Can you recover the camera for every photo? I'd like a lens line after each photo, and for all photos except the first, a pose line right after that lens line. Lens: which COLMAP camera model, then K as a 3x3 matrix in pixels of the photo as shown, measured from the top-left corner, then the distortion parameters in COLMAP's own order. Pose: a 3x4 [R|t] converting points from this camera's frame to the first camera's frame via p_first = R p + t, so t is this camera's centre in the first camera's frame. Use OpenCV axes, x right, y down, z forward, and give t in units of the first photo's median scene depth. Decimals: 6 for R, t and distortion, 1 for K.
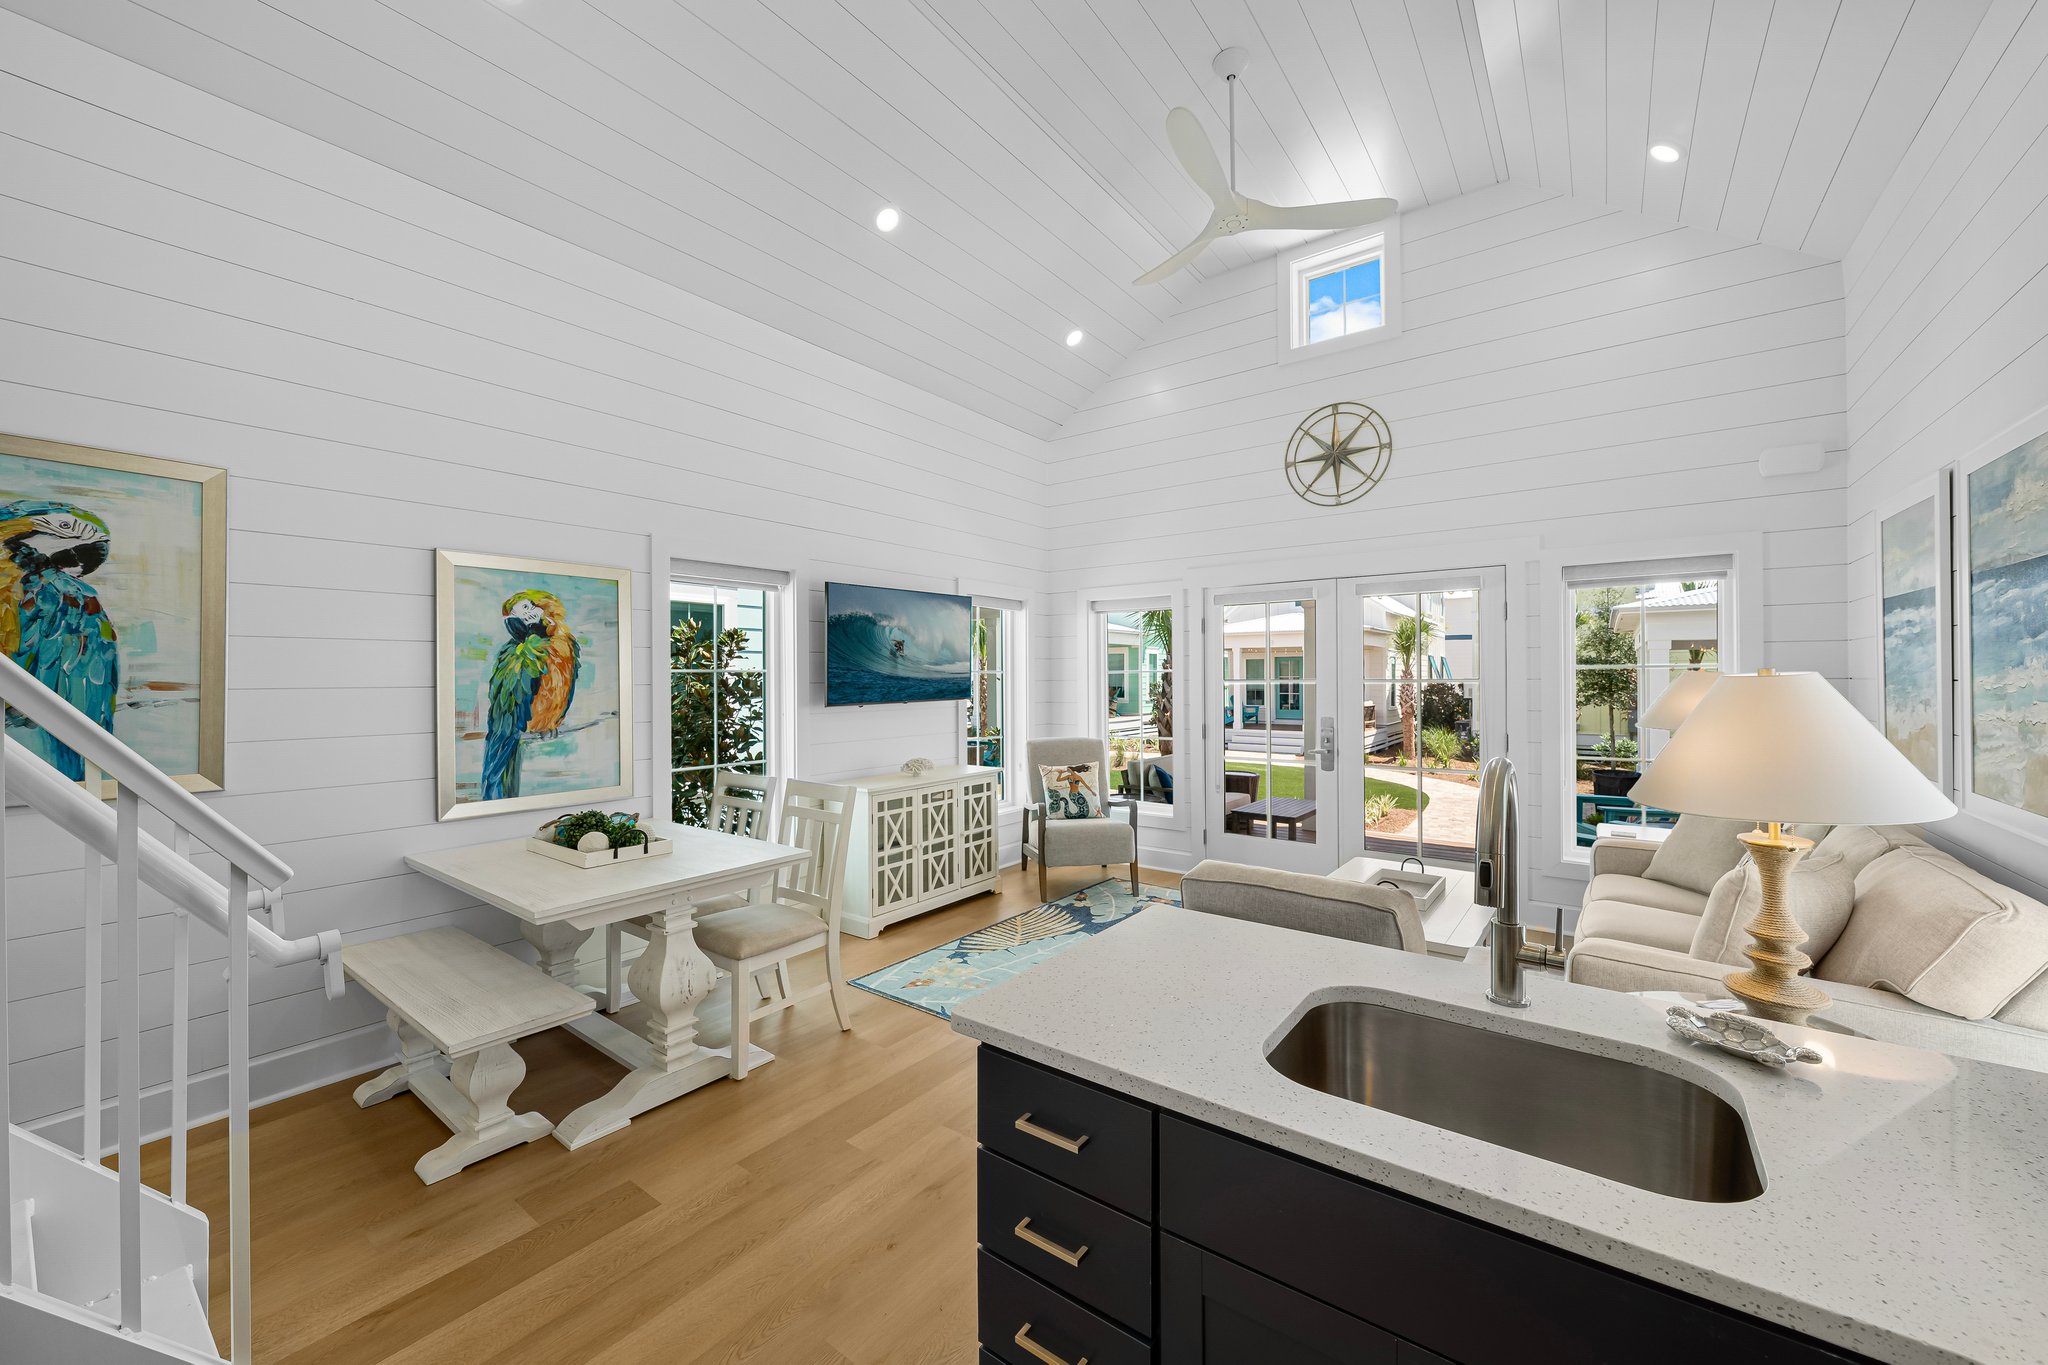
lens RADIAL K [[783.1, 0, 1019.6], [0, 783.1, 679.0], [0, 0, 1]] dist [-0.000401, -0.000452]
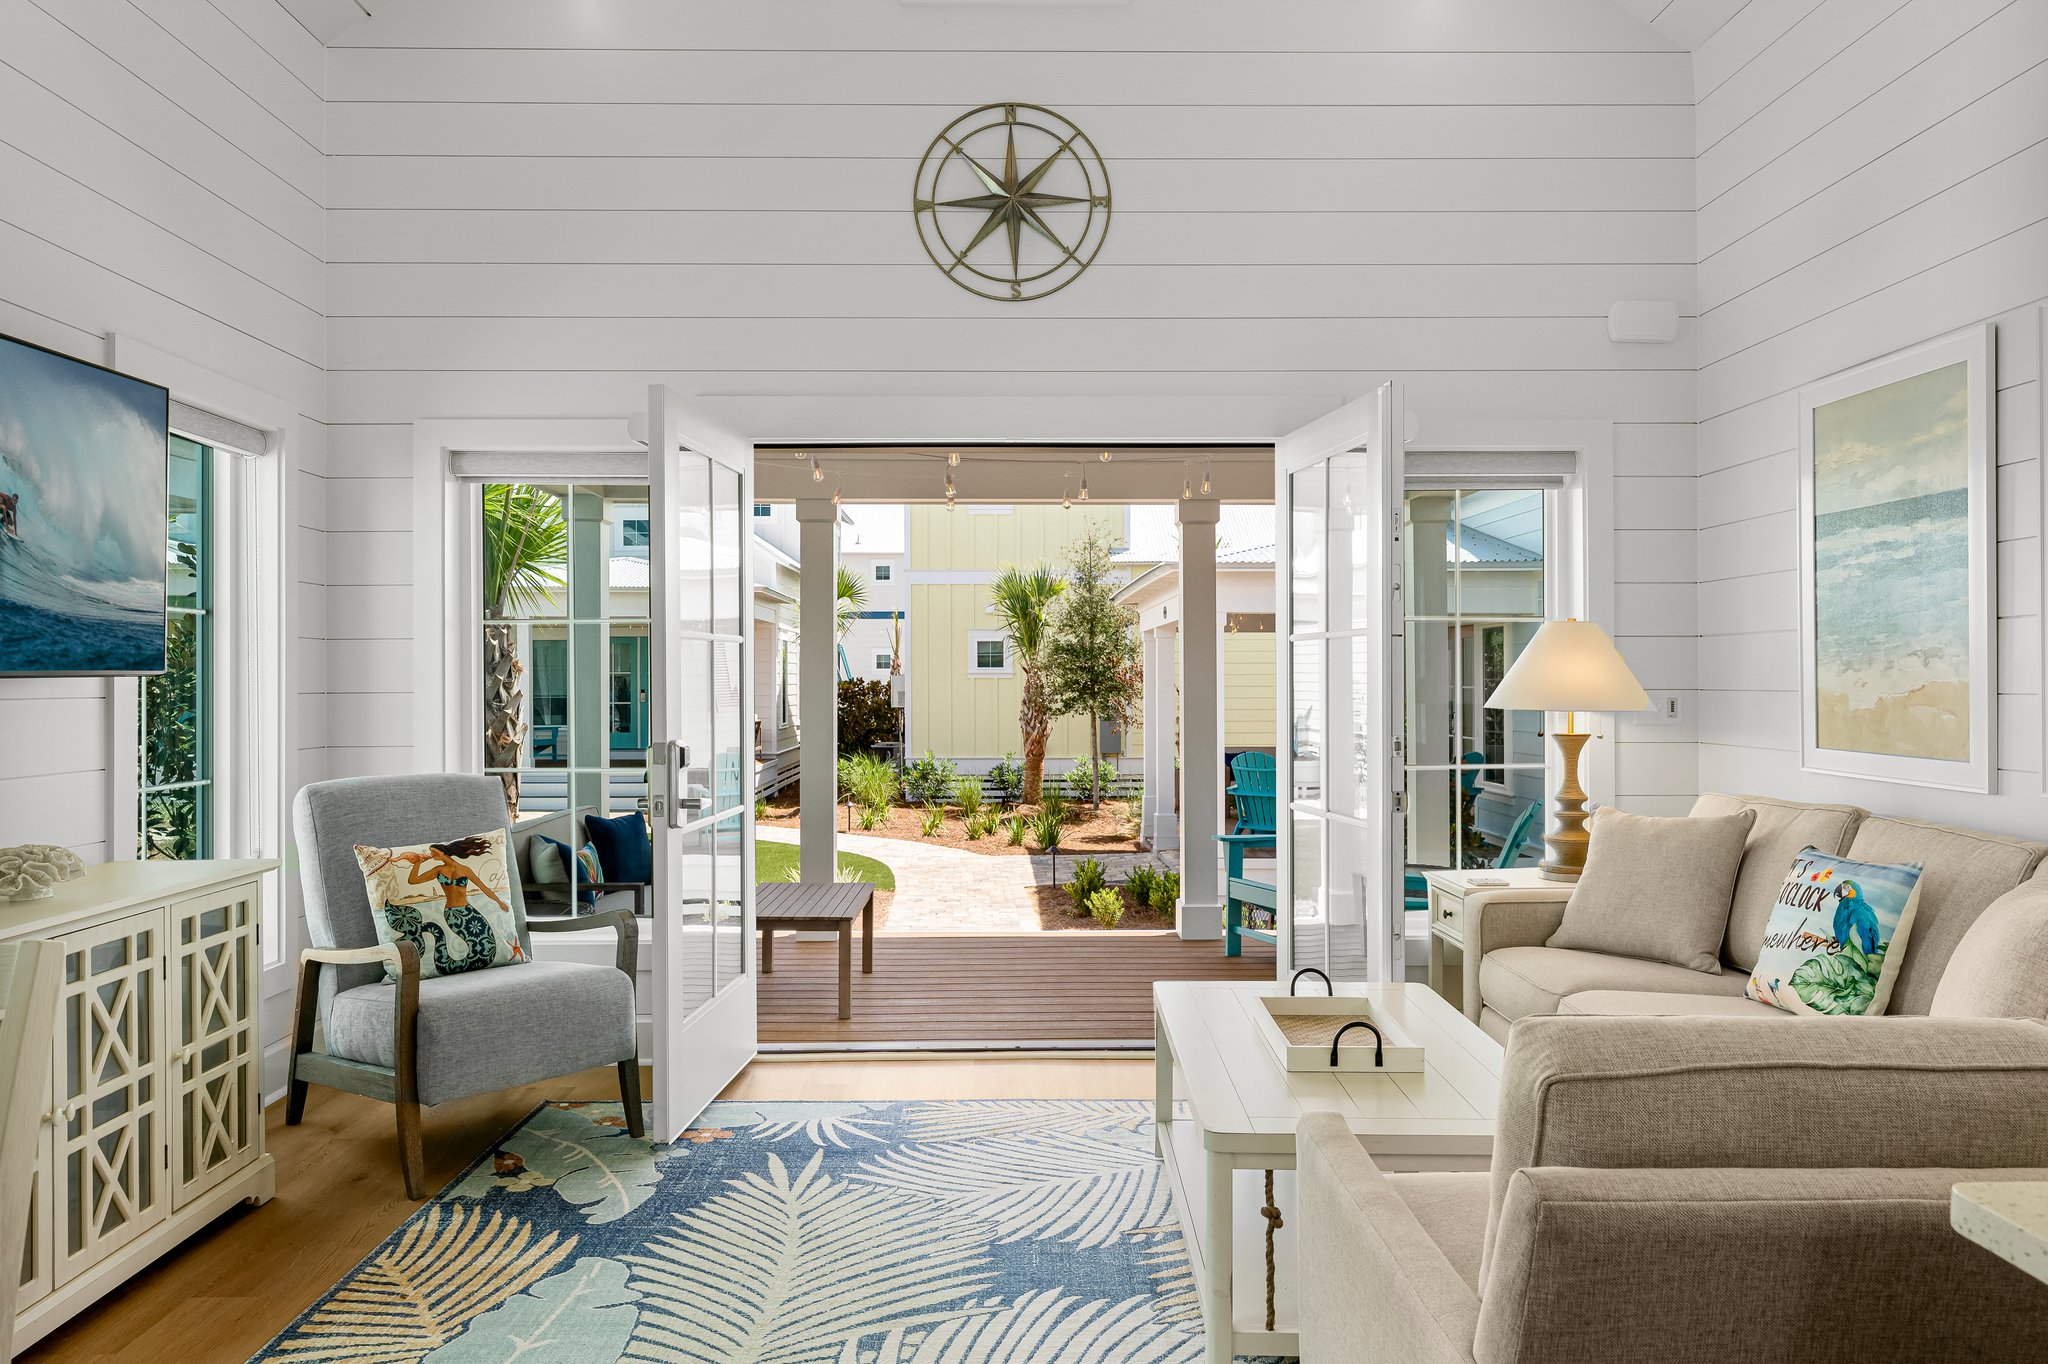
lens RADIAL K [[1384.8, 0, 1019.0], [0, 1384.8, 677.7], [0, 0, 1]] dist [0.003474, -0.003144]
pose [[0.788012, 0.004439, 0.615644, -0.165356], [-0.000612, 0.999979, -0.006426, 0.035763], [-0.615660, 0.004687, 0.787998, 0.299480]]
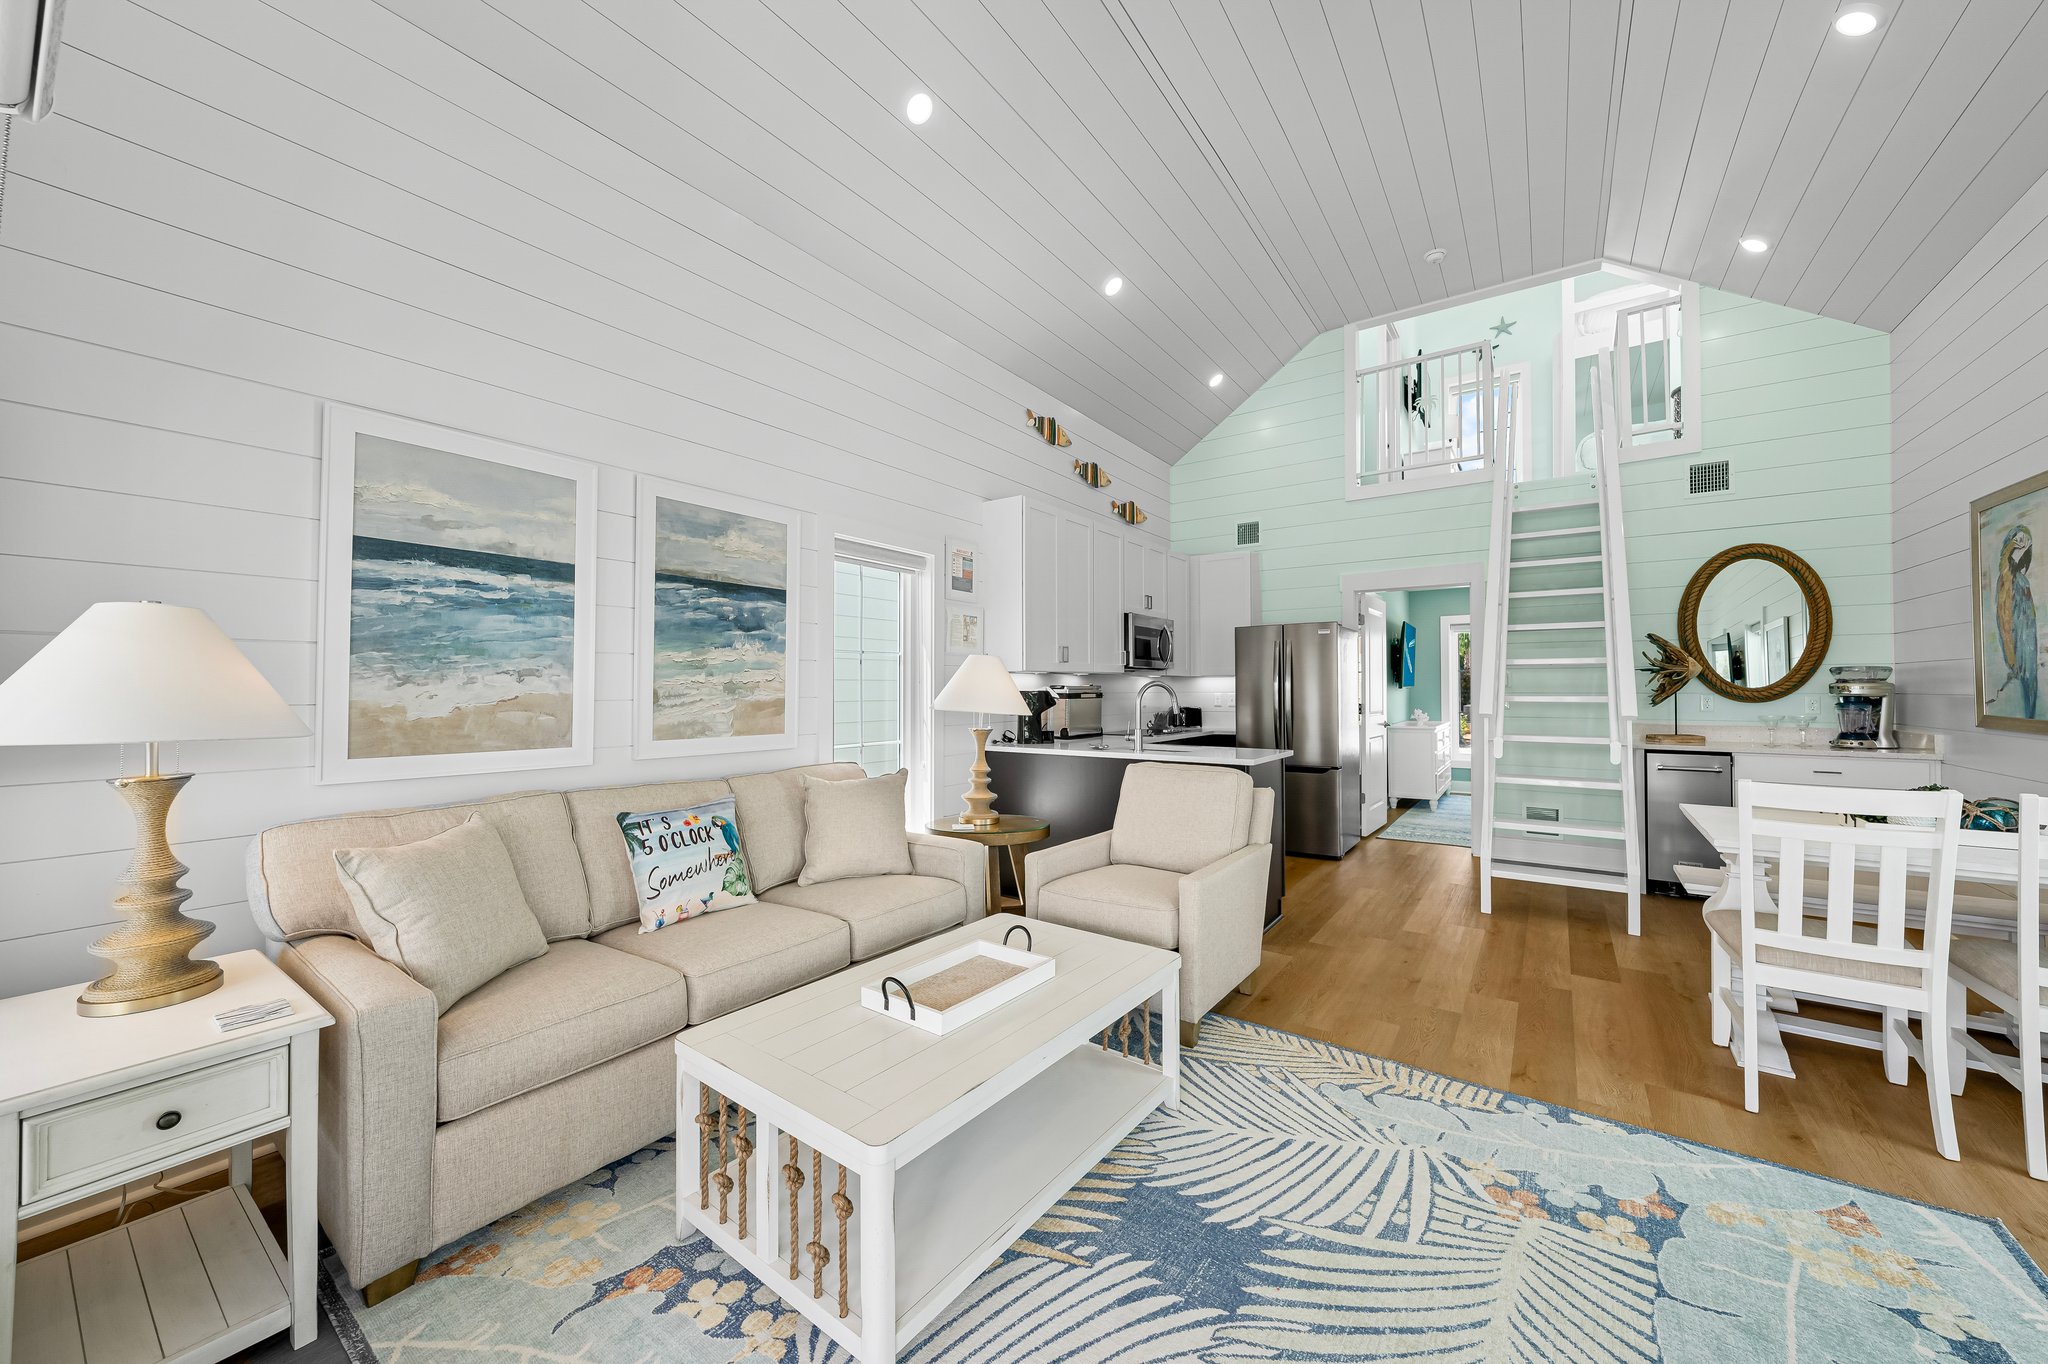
lens RADIAL K [[747.7, 0, 1021.0], [0, 747.7, 677.9], [0, 0, 1]] dist [-0.000600, -0.000113]
pose [[-0.999642, 0.006480, -0.025963, 0.326562], [0.006767, 0.999917, -0.010987, 0.029816], [0.025890, -0.011159, -0.999603, 1.146682]]
